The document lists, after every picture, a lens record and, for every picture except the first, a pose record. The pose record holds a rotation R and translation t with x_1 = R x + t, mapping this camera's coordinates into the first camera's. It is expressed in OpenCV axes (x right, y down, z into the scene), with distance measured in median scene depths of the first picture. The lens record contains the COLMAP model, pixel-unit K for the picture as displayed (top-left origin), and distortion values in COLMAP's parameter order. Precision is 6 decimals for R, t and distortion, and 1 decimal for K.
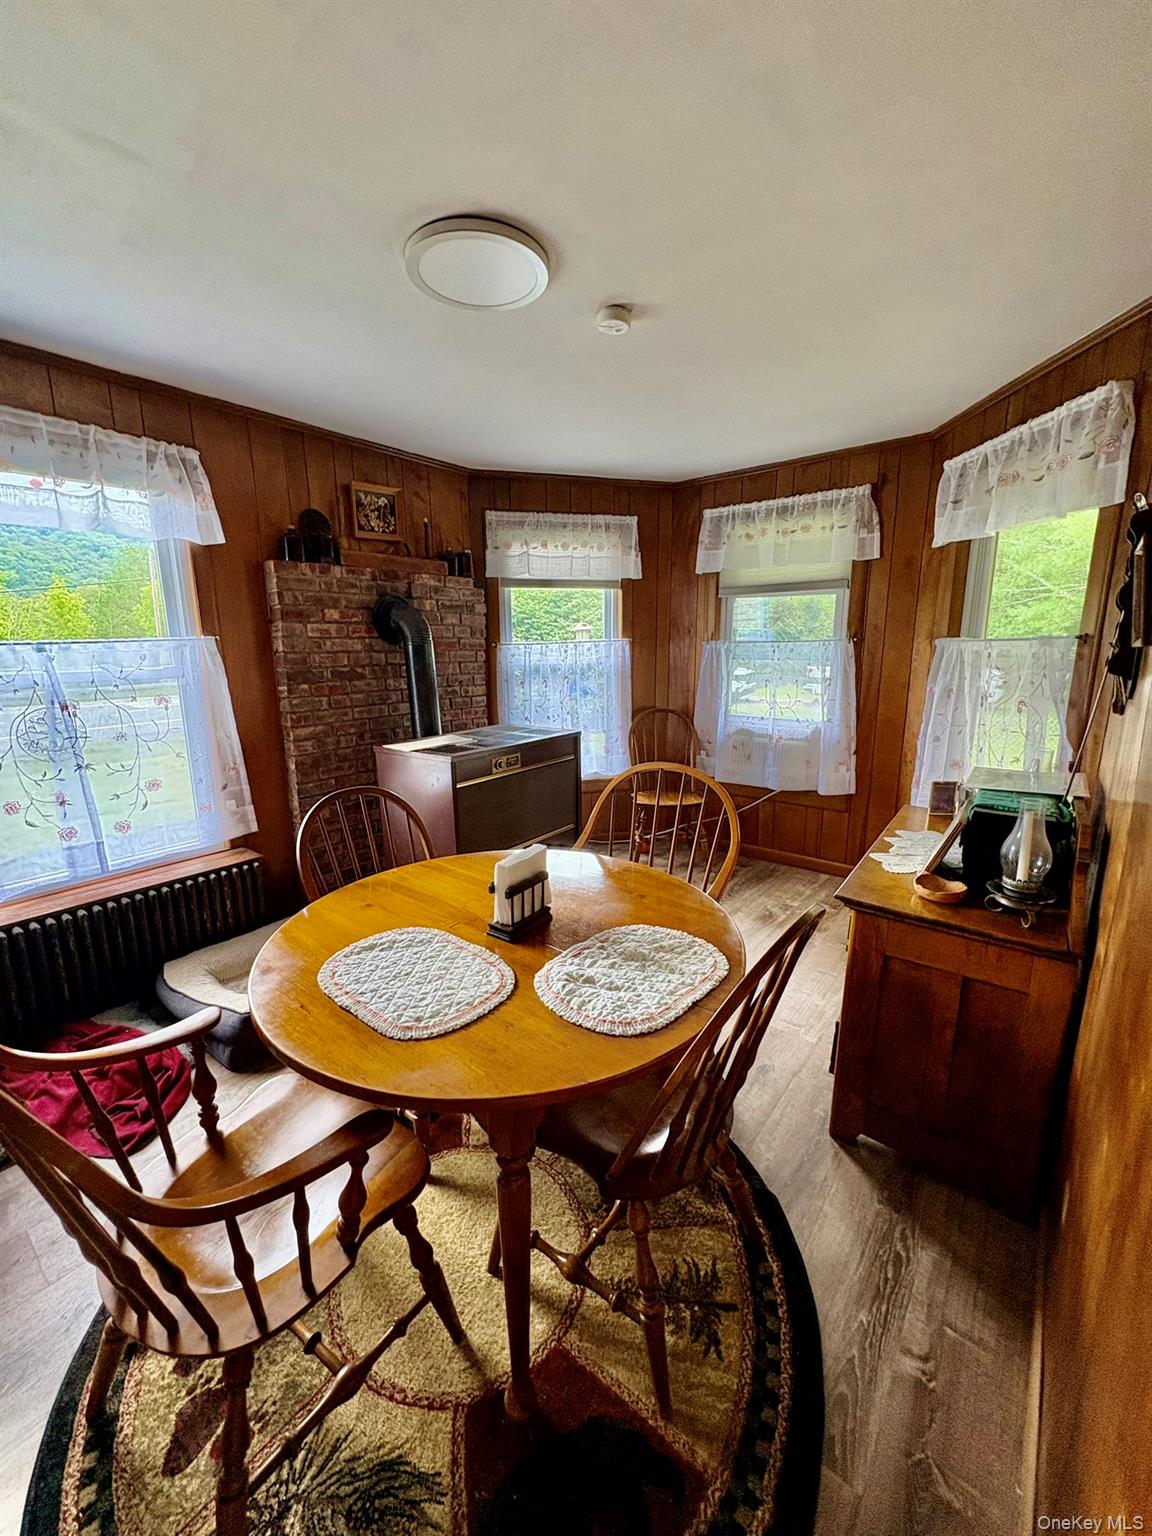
lens RADIAL K [[615.8, 0, 576.7], [0, 615.8, 761.6], [0, 0, 1]] dist [0.001565, 0.000552]
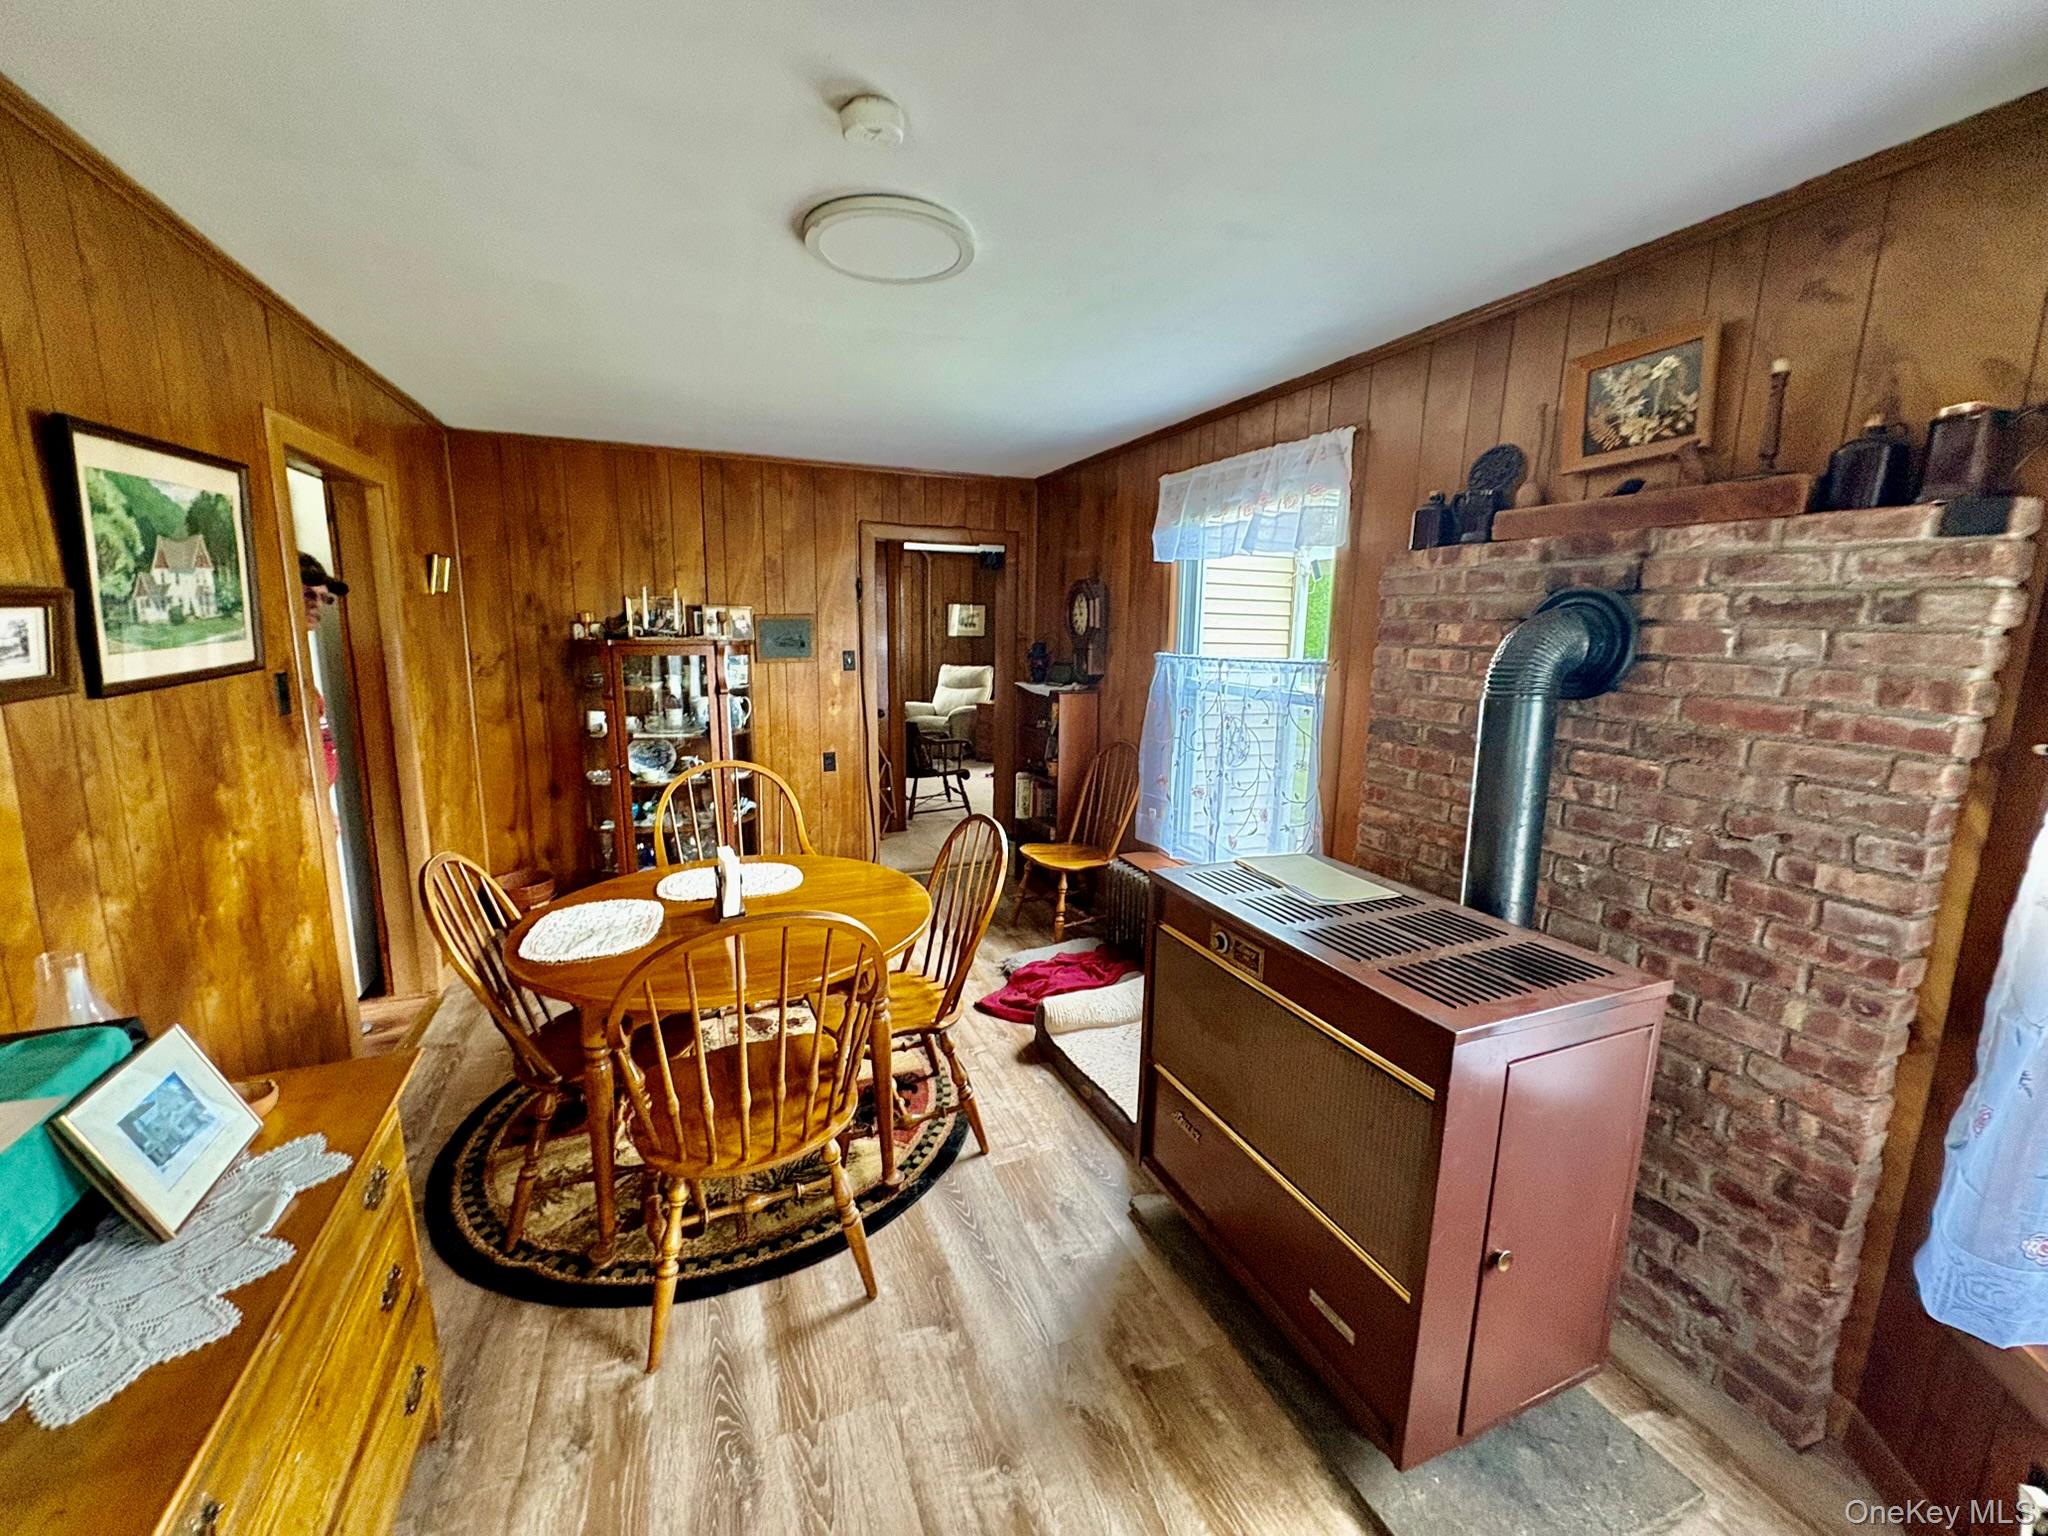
lens RADIAL K [[821.1, 0, 1024.0], [0, 821.1, 773.5], [0, 0, 1]] dist [0.001565, 0.000552]
pose [[-0.484934, 0.158972, -0.859981, 0.441123], [-0.186110, 0.942057, 0.279089, -0.245013], [0.854519, 0.295391, -0.427249, 0.985270]]
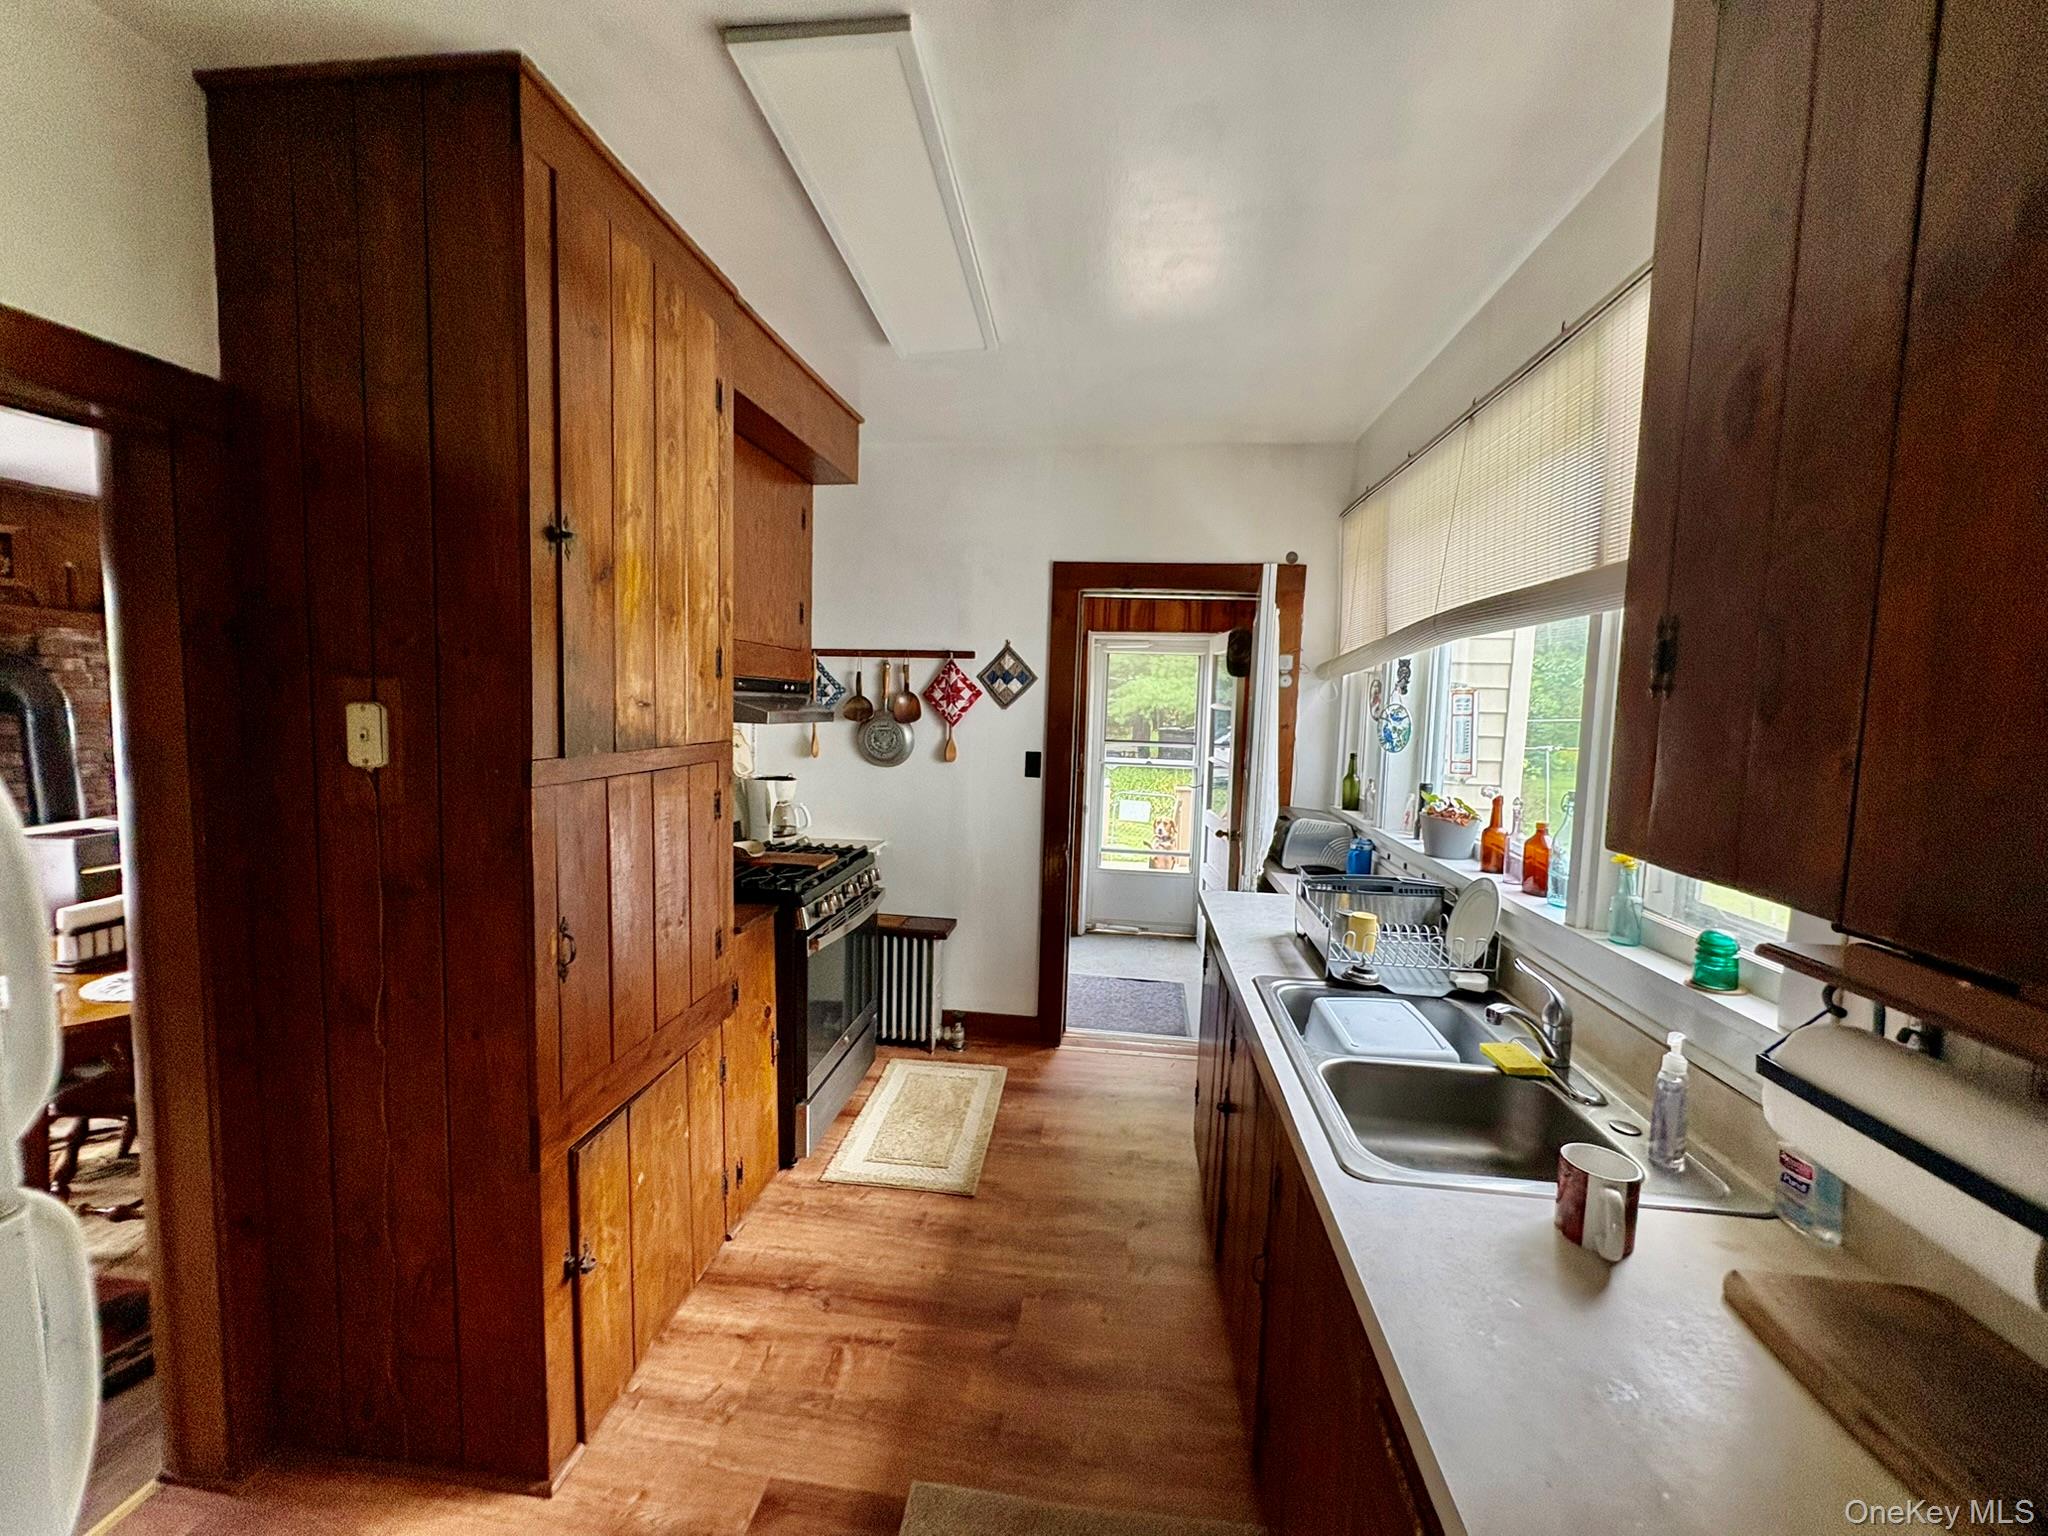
lens RADIAL K [[821.1, 0, 1026.7], [0, 821.1, 767.2], [0, 0, 1]] dist [0.001565, 0.000552]
pose [[0.851925, -0.011467, 0.523538, 0.298751], [0.067033, 0.993923, -0.087310, 0.072084], [-0.519355, 0.109476, 0.847517, -0.645753]]
